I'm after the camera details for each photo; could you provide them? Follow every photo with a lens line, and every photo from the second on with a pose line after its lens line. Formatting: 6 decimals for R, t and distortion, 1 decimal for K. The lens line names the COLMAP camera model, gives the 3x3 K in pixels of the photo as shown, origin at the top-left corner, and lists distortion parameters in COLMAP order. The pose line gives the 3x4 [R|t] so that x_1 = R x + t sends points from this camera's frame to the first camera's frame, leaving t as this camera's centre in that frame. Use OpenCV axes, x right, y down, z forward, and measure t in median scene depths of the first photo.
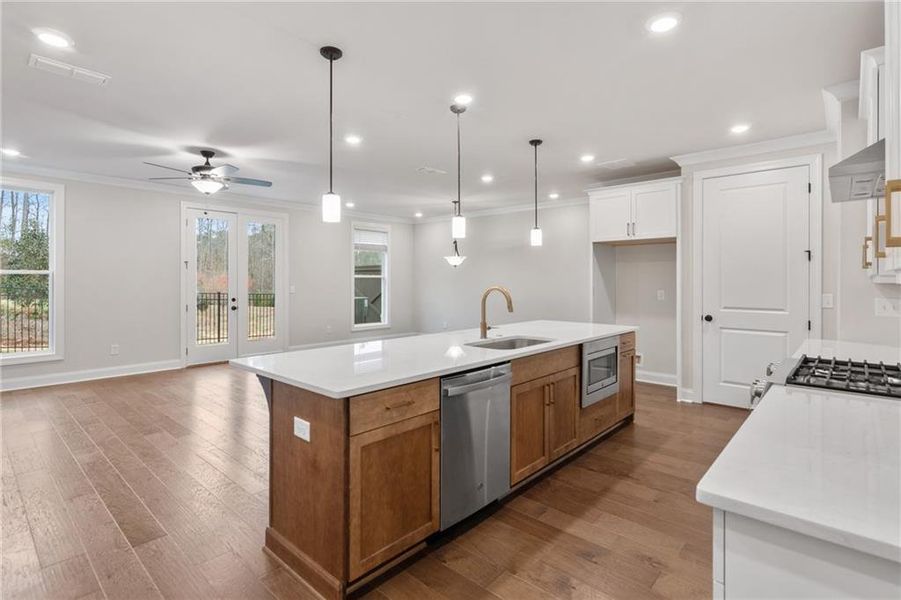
lens RADIAL K [[442.3, 0, 447.9], [0, 442.3, 279.9], [0, 0, 1]] dist [-0.000425, 0.000085]
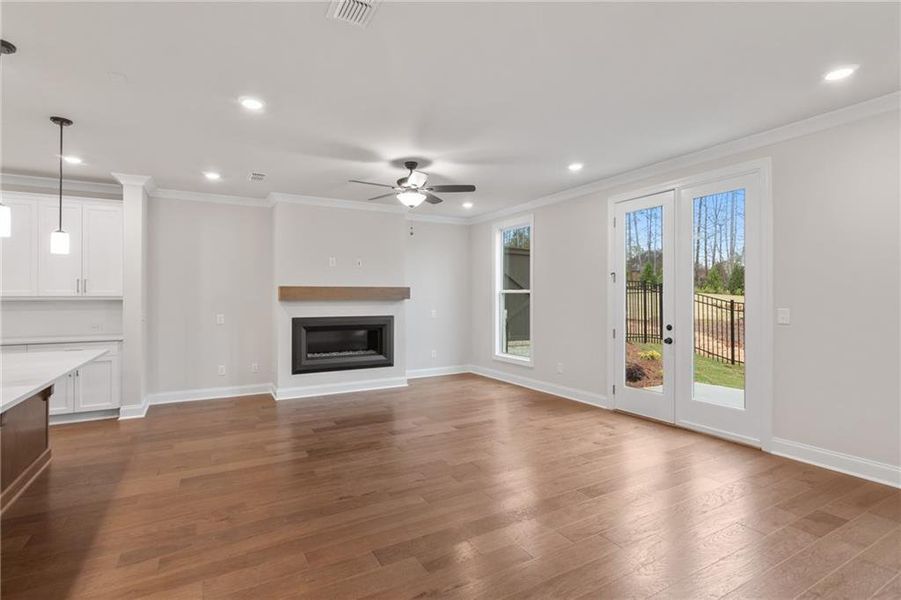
lens RADIAL K [[441.0, 0, 449.1], [0, 441.0, 295.5], [0, 0, 1]] dist [-0.001471, -0.000202]
pose [[-0.313433, -0.006916, -0.949585, 0.287204], [0.005196, 0.999946, -0.008997, 0.003752], [0.949596, -0.007754, -0.313380, 1.196843]]
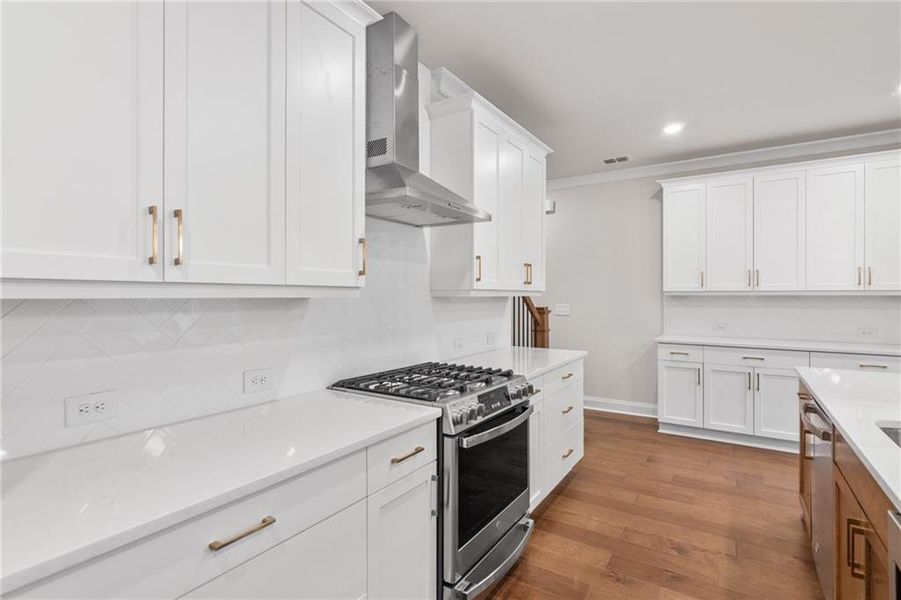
lens RADIAL K [[441.0, 0, 449.1], [0, 441.0, 295.5], [0, 0, 1]] dist [-0.001471, -0.000202]
pose [[-0.987972, -0.001571, -0.154625, 0.381844], [-0.001355, 0.999998, -0.001508, 0.002335], [0.154627, -0.001281, -0.987972, 0.744454]]
